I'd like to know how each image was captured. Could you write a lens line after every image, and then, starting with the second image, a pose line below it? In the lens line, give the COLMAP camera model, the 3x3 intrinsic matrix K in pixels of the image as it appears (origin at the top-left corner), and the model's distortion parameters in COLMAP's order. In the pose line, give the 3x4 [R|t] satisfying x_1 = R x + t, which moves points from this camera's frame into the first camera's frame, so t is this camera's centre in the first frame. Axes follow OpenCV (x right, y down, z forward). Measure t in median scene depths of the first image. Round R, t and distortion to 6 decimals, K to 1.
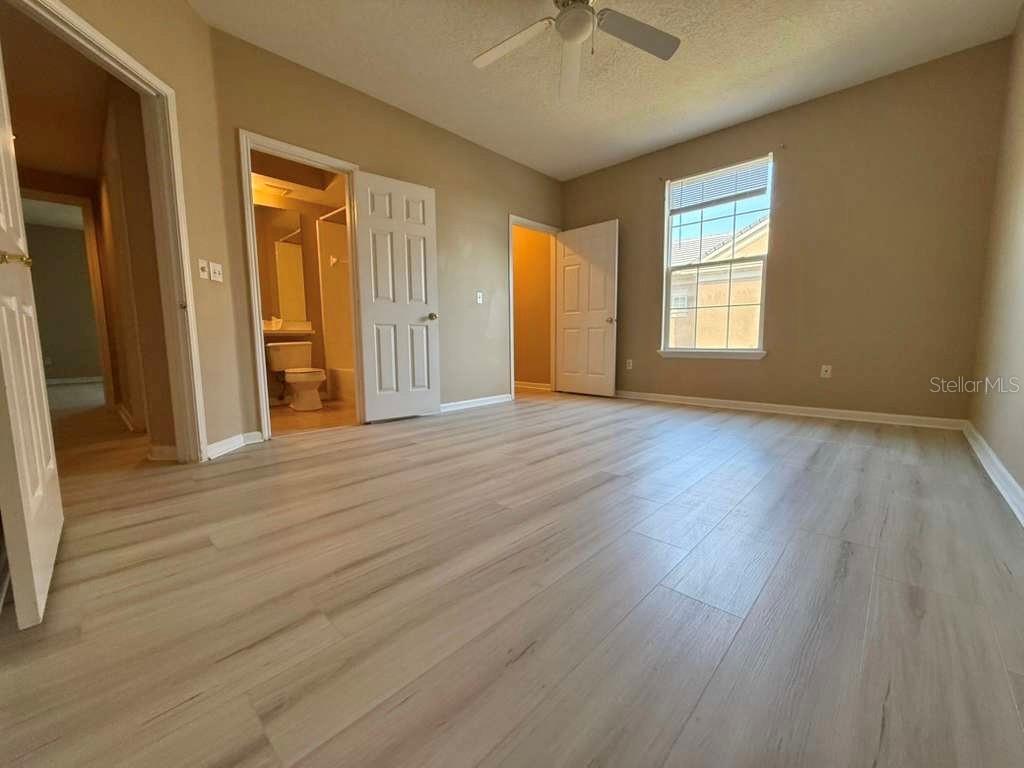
lens RADIAL K [[409.0, 0, 511.5], [0, 409.0, 382.3], [0, 0, 1]] dist [0.000885, -0.000486]
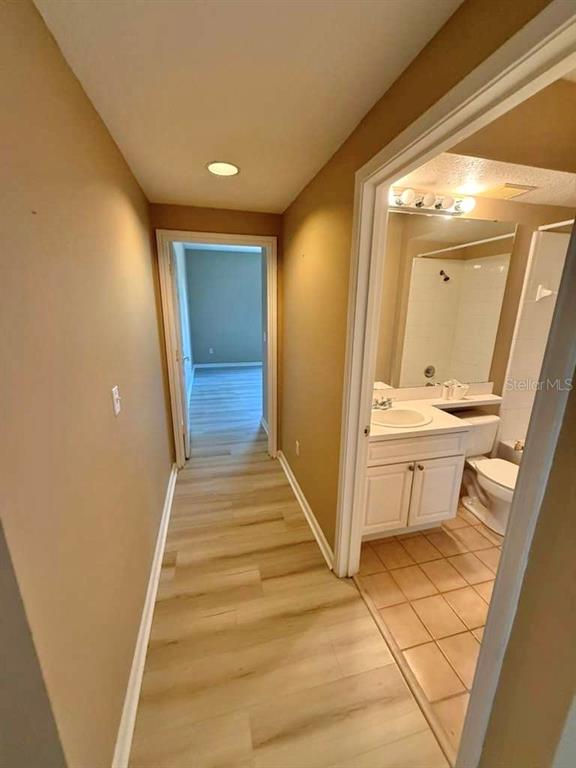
lens RADIAL K [[306.7, 0, 291.0], [0, 306.7, 382.4], [0, 0, 1]] dist [0.000885, -0.000486]
pose [[0.848949, 0.162060, -0.503014, -0.572744], [-0.088484, 0.981973, 0.167034, -0.227854], [0.521015, -0.097295, 0.847984, 0.391654]]
